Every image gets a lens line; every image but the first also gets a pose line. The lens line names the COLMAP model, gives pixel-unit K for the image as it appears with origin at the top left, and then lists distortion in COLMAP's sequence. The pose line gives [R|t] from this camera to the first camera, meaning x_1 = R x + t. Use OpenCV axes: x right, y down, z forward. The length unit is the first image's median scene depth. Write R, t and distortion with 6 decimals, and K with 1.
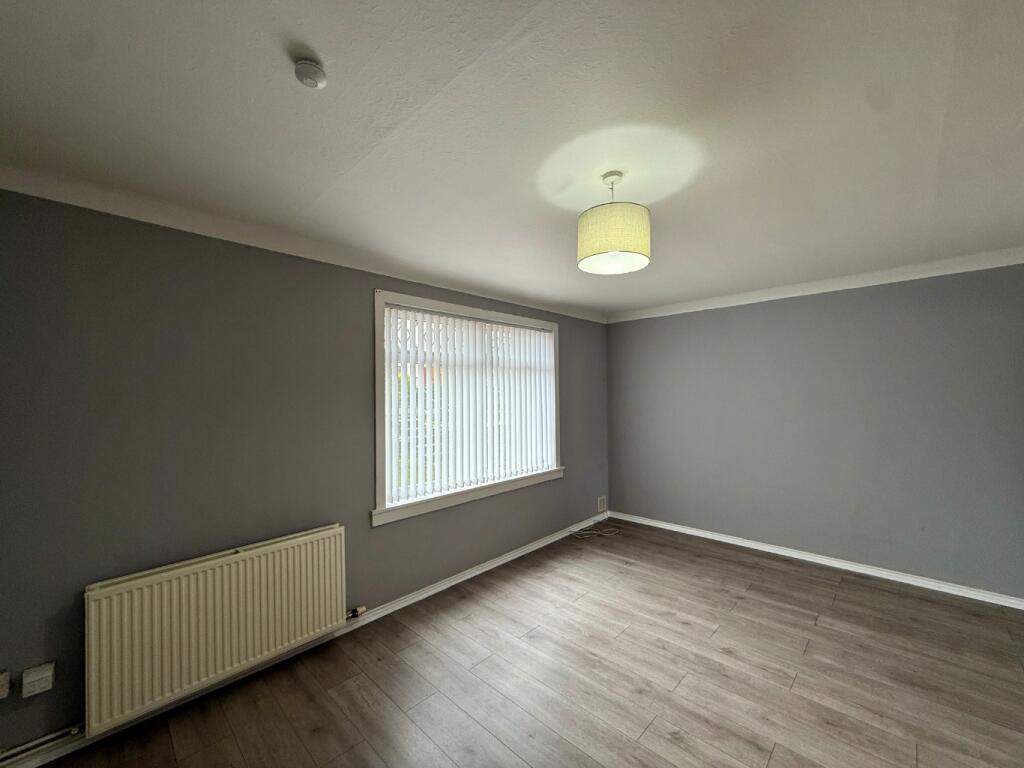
lens RADIAL K [[409.3, 0, 509.4], [0, 409.3, 382.3], [0, 0, 1]] dist [-0.000209, -0.000083]
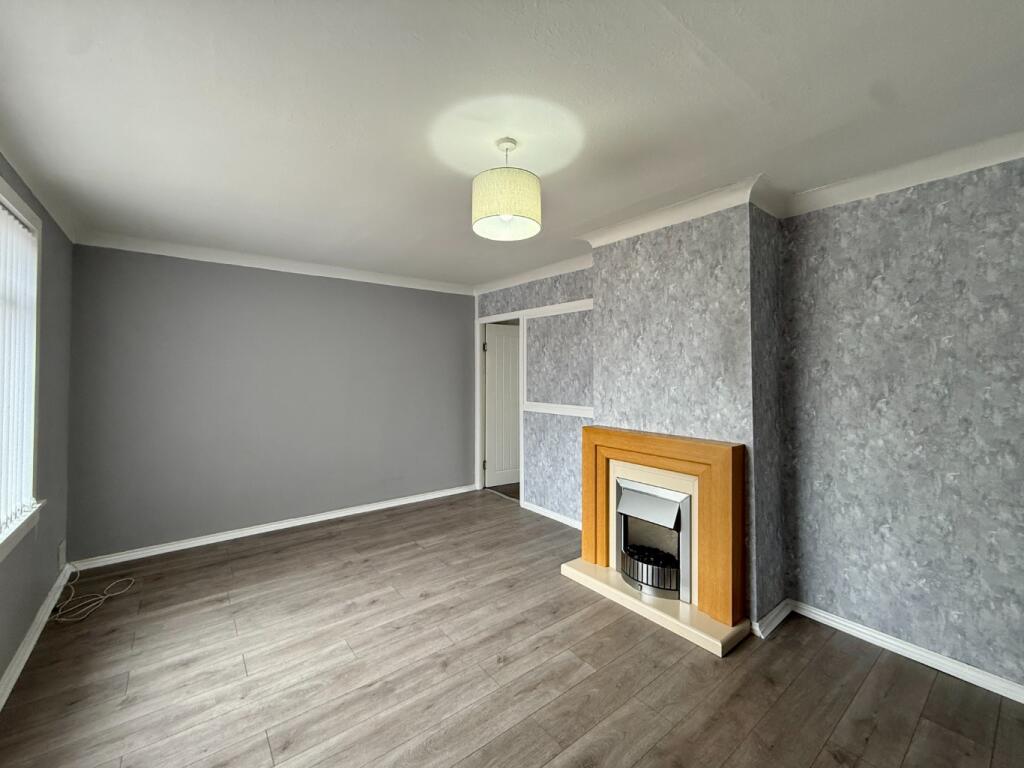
lens RADIAL K [[422.0, 0, 511.6], [0, 422.0, 372.6], [0, 0, 1]] dist [-0.000088, -0.000213]
pose [[0.134846, 0.010386, 0.990812, -0.483807], [-0.031170, 0.999495, -0.006235, 0.044944], [-0.990376, -0.030043, 0.135101, 0.531737]]
